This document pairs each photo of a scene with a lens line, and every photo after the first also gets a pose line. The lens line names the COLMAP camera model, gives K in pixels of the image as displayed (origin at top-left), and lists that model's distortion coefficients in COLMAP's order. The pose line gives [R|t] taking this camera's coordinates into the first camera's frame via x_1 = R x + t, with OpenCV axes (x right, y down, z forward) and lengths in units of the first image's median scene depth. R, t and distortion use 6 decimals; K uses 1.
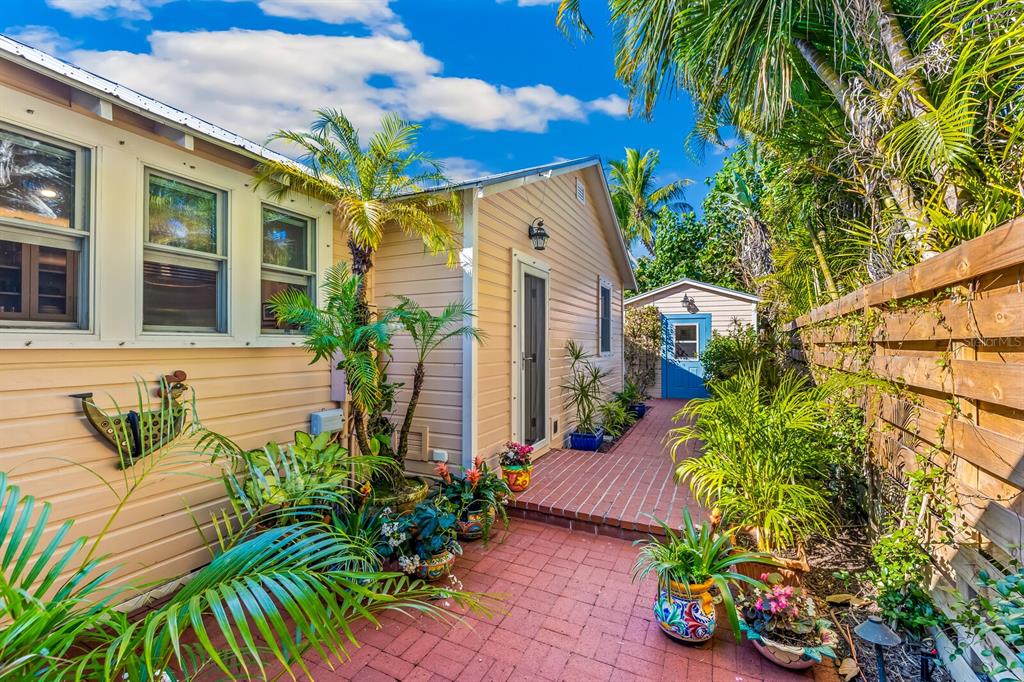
lens RADIAL K [[430.0, 0, 513.1], [0, 430.0, 345.9], [0, 0, 1]] dist [-0.001616, -0.000664]
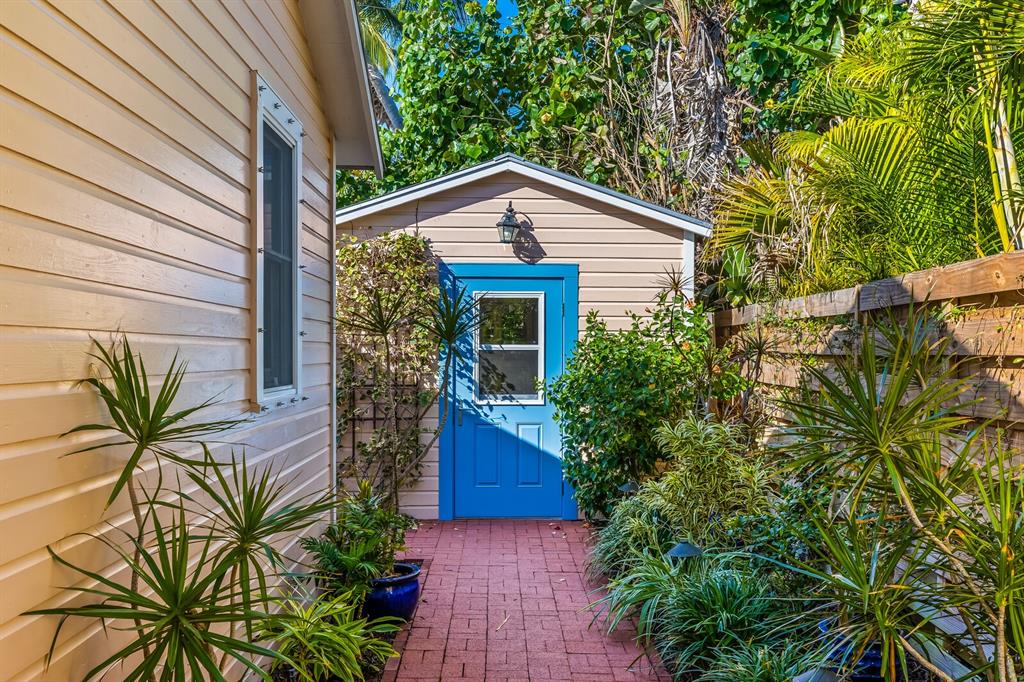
lens RADIAL K [[1040.1, 0, 510.8], [0, 1040.1, 357.1], [0, 0, 1]] dist [-0.011399, -0.002779]
pose [[0.897895, -0.001833, 0.440205, 0.048486], [0.000960, 0.999997, 0.002207, -0.003917], [-0.440208, -0.001559, 0.897894, 0.278132]]
